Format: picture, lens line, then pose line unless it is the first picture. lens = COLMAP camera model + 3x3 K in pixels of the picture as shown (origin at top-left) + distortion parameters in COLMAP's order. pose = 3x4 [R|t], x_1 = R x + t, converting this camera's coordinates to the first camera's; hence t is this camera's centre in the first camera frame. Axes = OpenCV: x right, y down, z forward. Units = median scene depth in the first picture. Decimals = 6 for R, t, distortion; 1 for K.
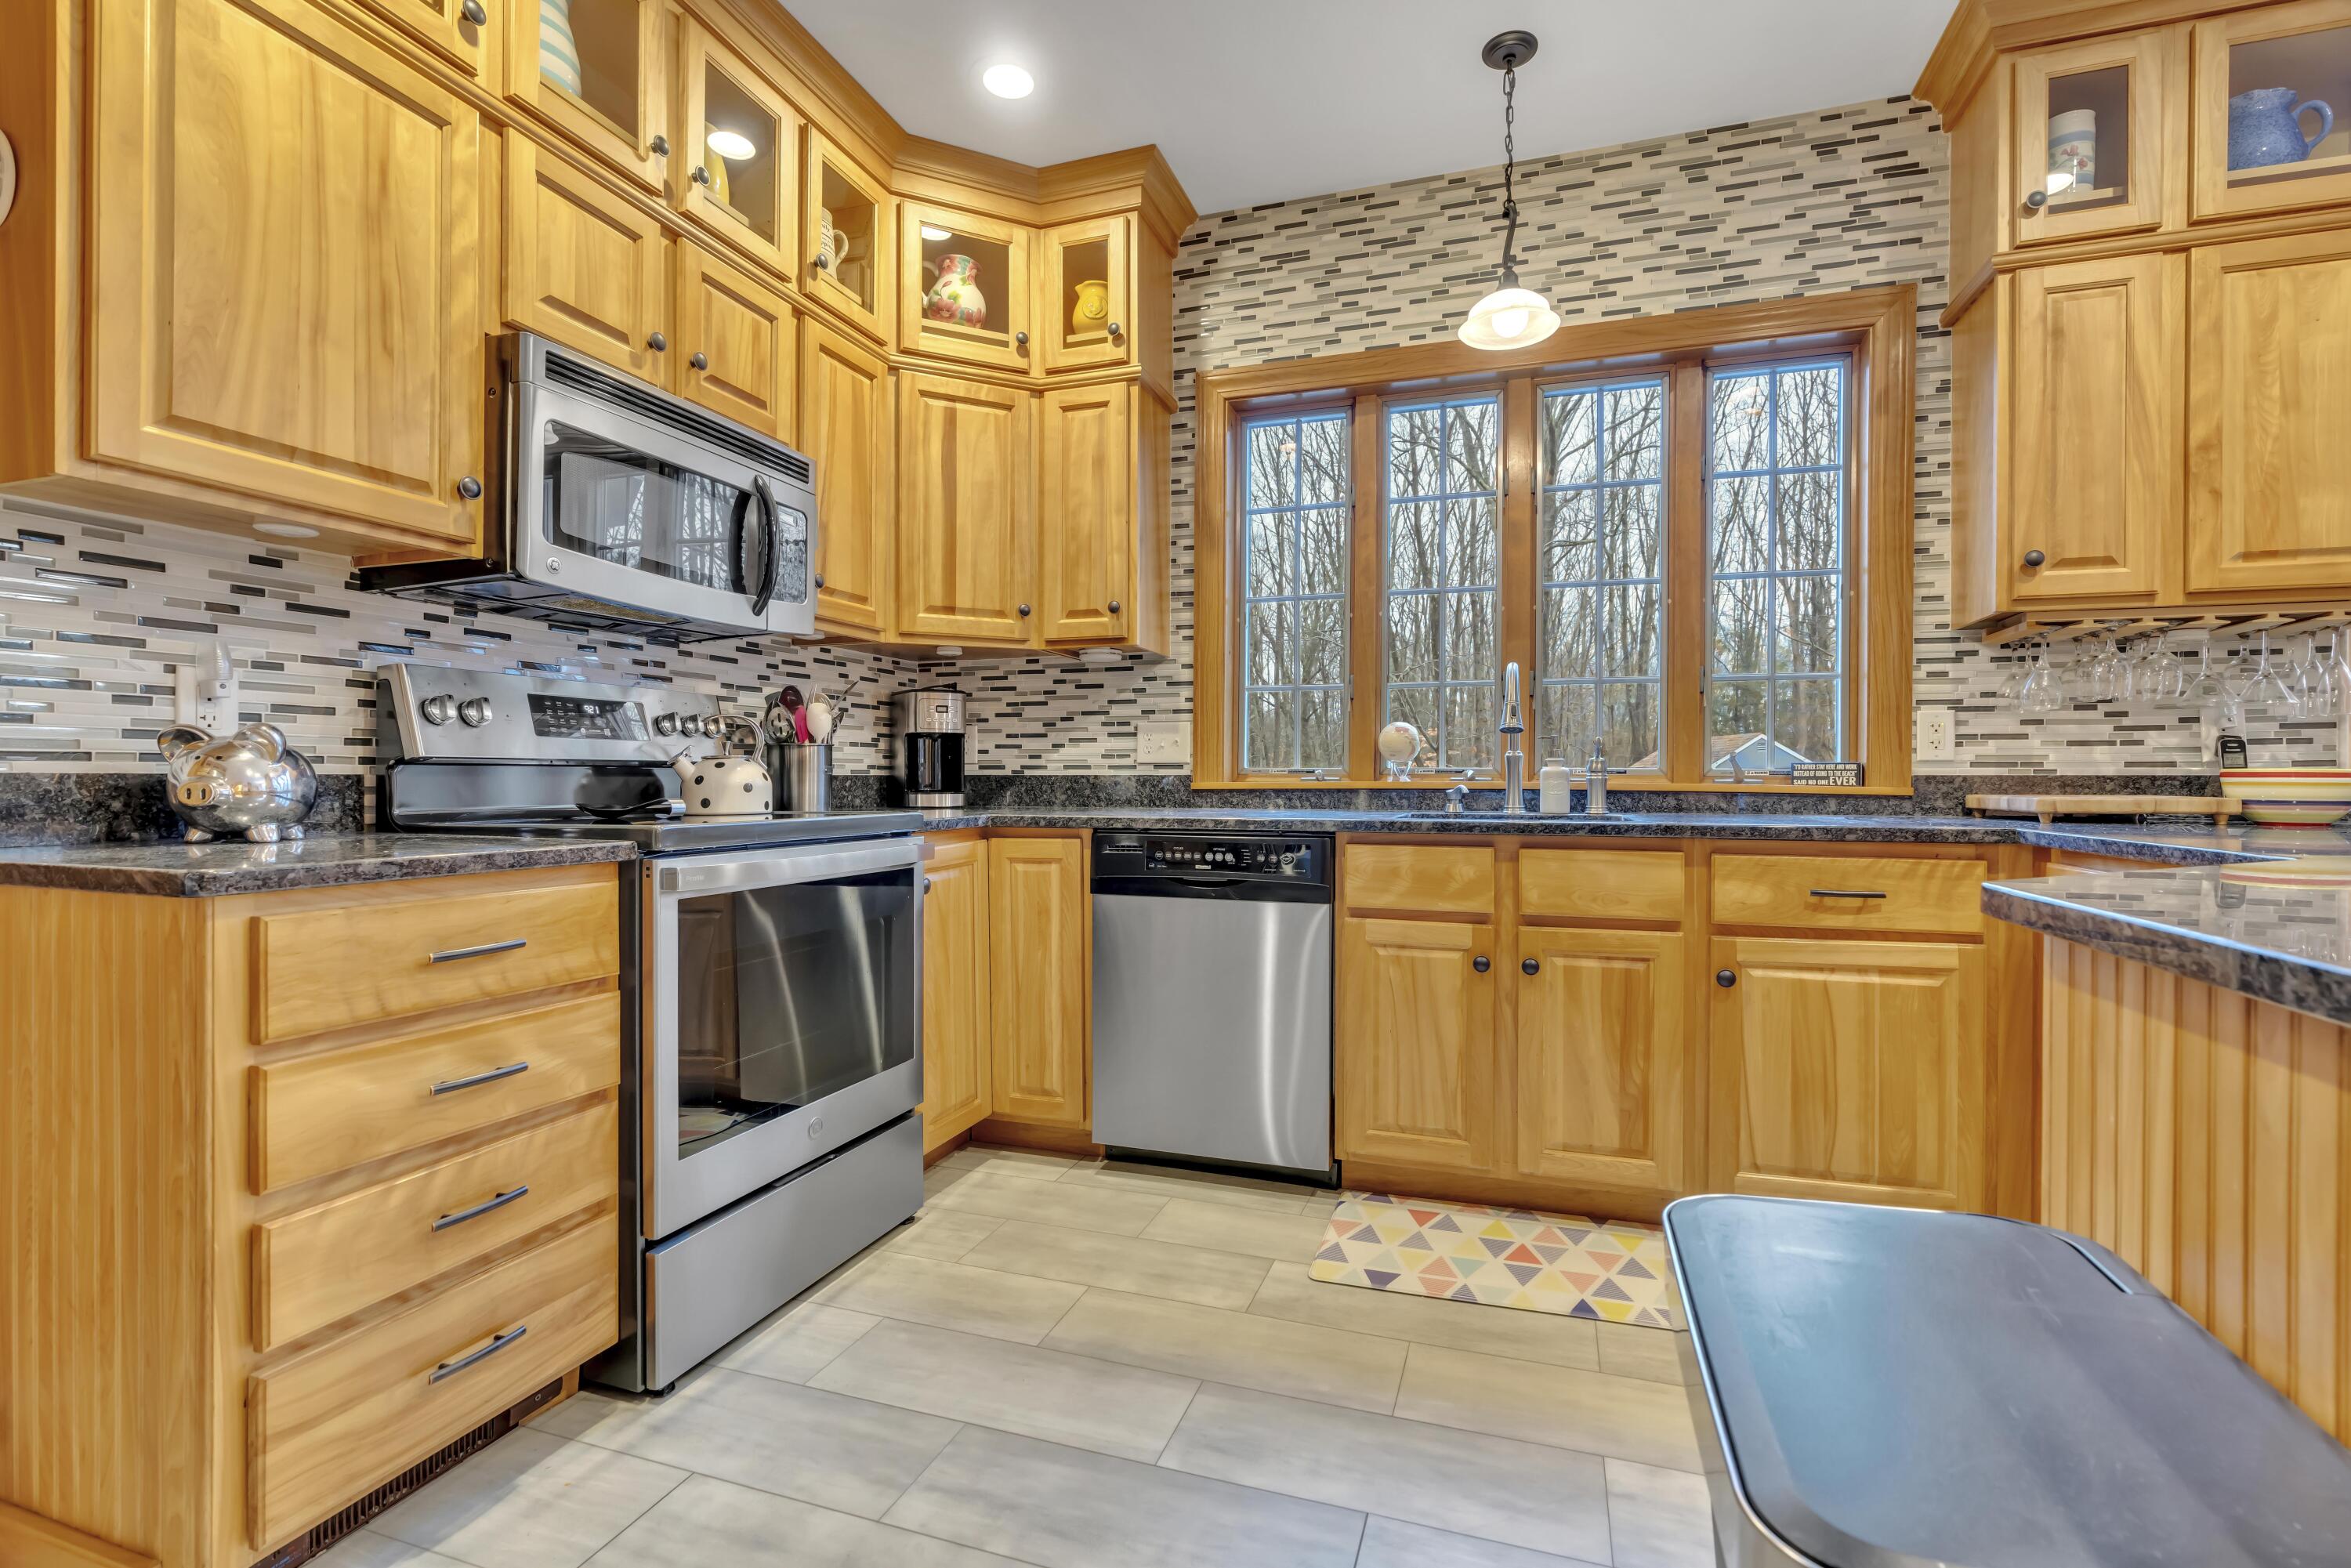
lens RADIAL K [[1044.7, 0, 1179.5], [0, 1044.7, 775.2], [0, 0, 1]] dist [-0.002163, 0.001422]
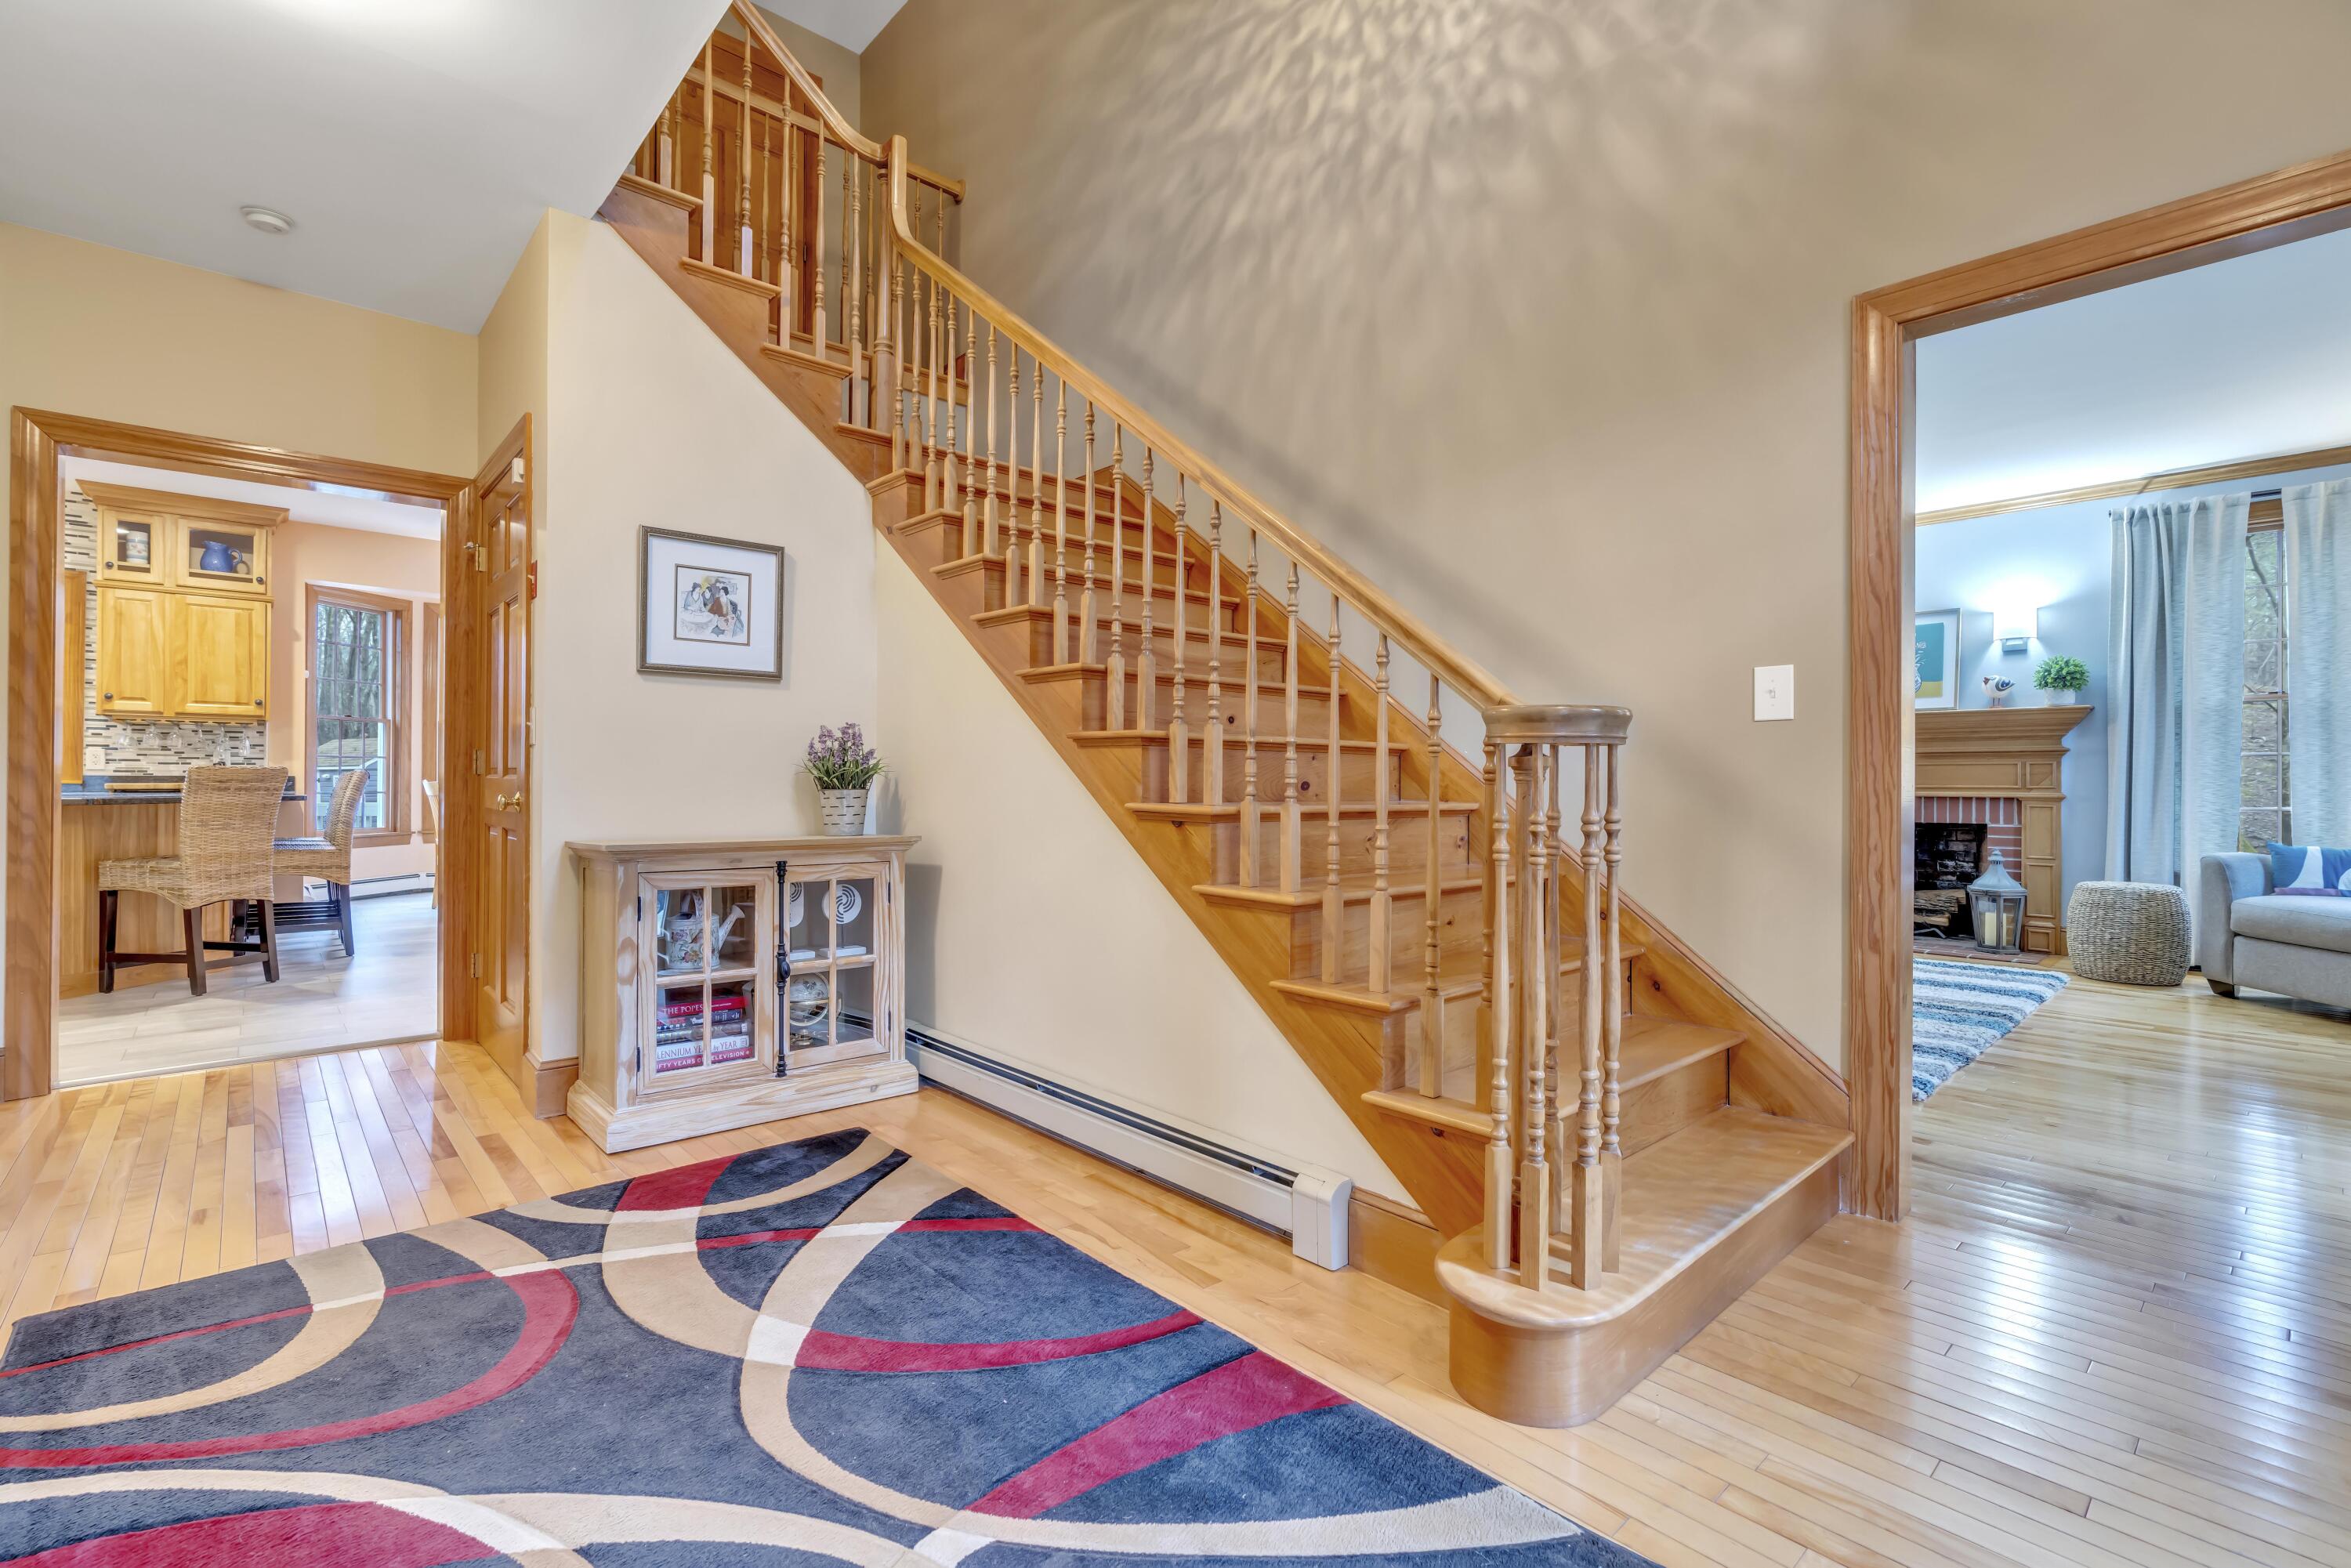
lens RADIAL K [[1009.8, 0, 1181.6], [0, 1009.8, 775.1], [0, 0, 1]] dist [-0.004278, -0.000384]
pose [[0.463366, -0.000679, 0.886167, -0.207617], [0.000511, 1.000000, 0.000499, -0.001143], [-0.886167, 0.000221, 0.463366, -2.711615]]
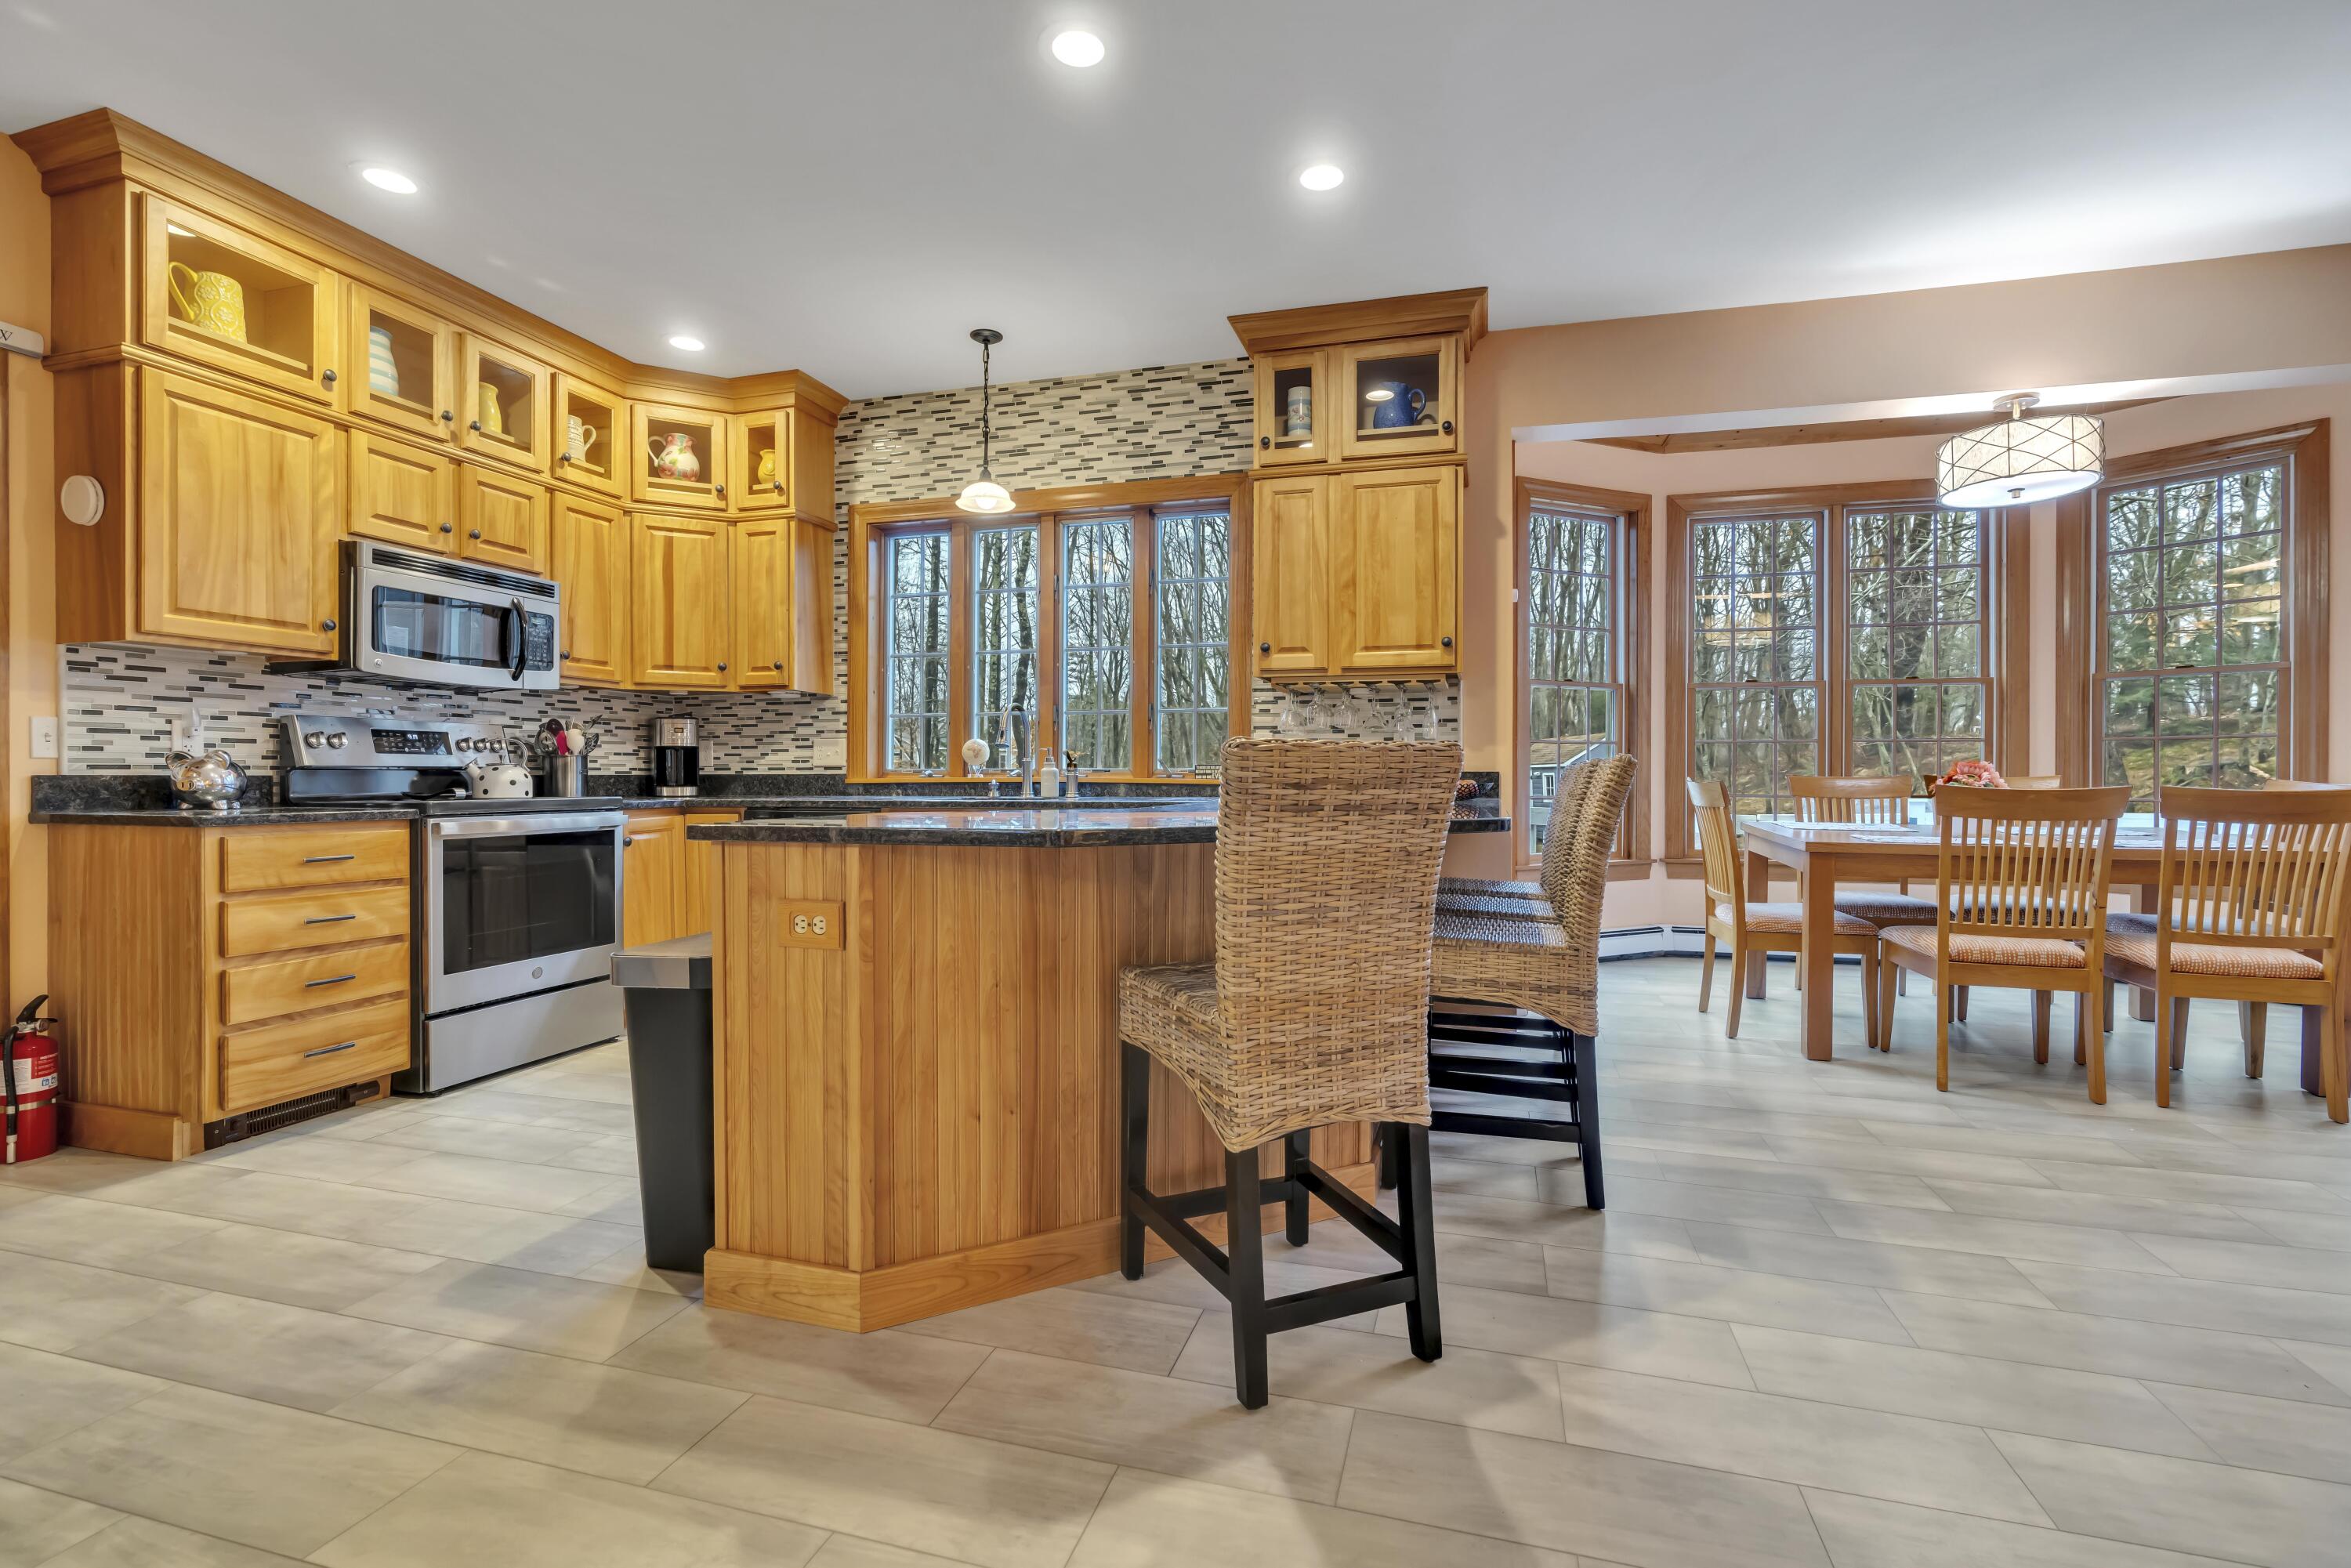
lens RADIAL K [[1040.5, 0, 1162.5], [0, 1040.5, 775.8], [0, 0, 1]] dist [-0.000264, 0.004729]
pose [[0.999223, -0.004486, 0.039145, 0.581948], [0.004433, 0.999989, 0.001431, 0.003473], [-0.039151, -0.001257, 0.999233, -0.732894]]
